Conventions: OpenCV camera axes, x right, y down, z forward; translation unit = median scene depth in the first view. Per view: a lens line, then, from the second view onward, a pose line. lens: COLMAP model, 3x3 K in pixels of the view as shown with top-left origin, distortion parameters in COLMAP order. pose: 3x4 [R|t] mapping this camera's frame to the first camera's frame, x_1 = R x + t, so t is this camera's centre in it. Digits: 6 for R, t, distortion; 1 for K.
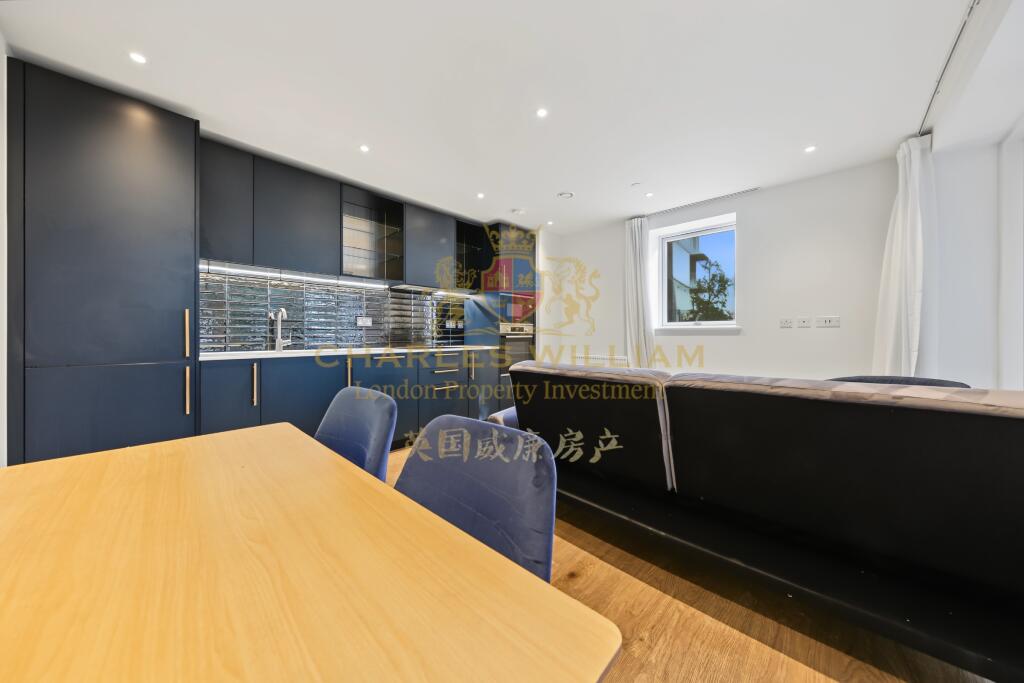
lens RADIAL K [[347.3, 0, 513.5], [0, 347.3, 336.5], [0, 0, 1]] dist [0.007164, -0.000023]
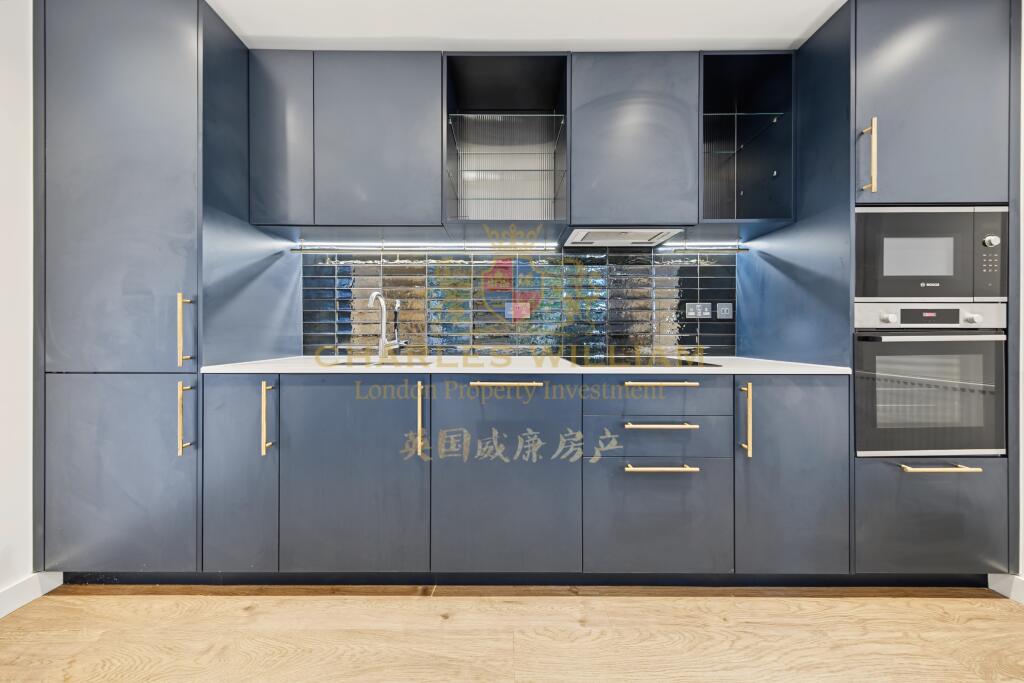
lens RADIAL K [[326.7, 0, 511.8], [0, 326.7, 335.4], [0, 0, 1]] dist [0.002537, 0.000097]
pose [[0.691275, -0.000587, -0.722591, -0.036727], [-0.002845, 0.999990, -0.003534, 0.000197], [0.722586, 0.004498, 0.691266, 0.511559]]
